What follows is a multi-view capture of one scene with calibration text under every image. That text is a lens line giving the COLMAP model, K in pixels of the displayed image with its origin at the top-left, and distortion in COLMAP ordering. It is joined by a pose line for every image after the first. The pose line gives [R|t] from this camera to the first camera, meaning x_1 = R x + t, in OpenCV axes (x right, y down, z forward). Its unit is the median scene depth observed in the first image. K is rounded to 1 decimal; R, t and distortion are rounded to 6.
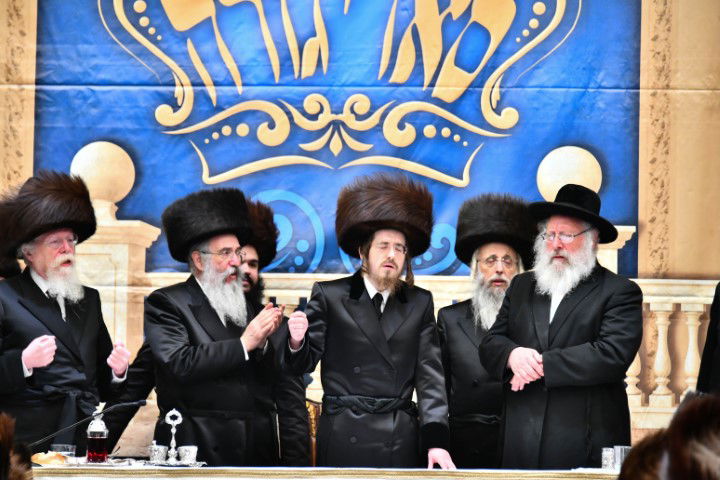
lens RADIAL K [[5348.7, 0, 360.0], [0, 5348.7, 240.0], [0, 0, 1]] dist [-1.884159, 203.148965]
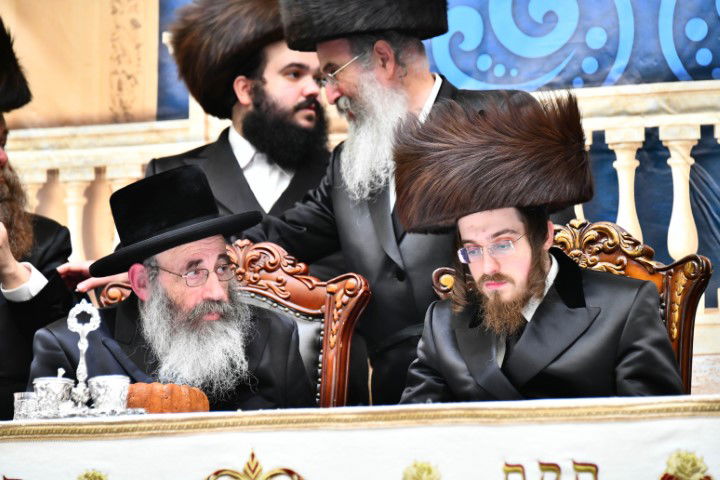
lens RADIAL K [[3804.1, 0, 360.0], [0, 3804.1, 240.0], [0, 0, 1]] dist [0.188781, 13.612308]
pose [[0.924737, -0.063208, -0.375322, 0.113191], [0.049069, 0.997683, -0.047122, 0.039264], [0.377431, 0.025159, 0.925696, 0.627107]]
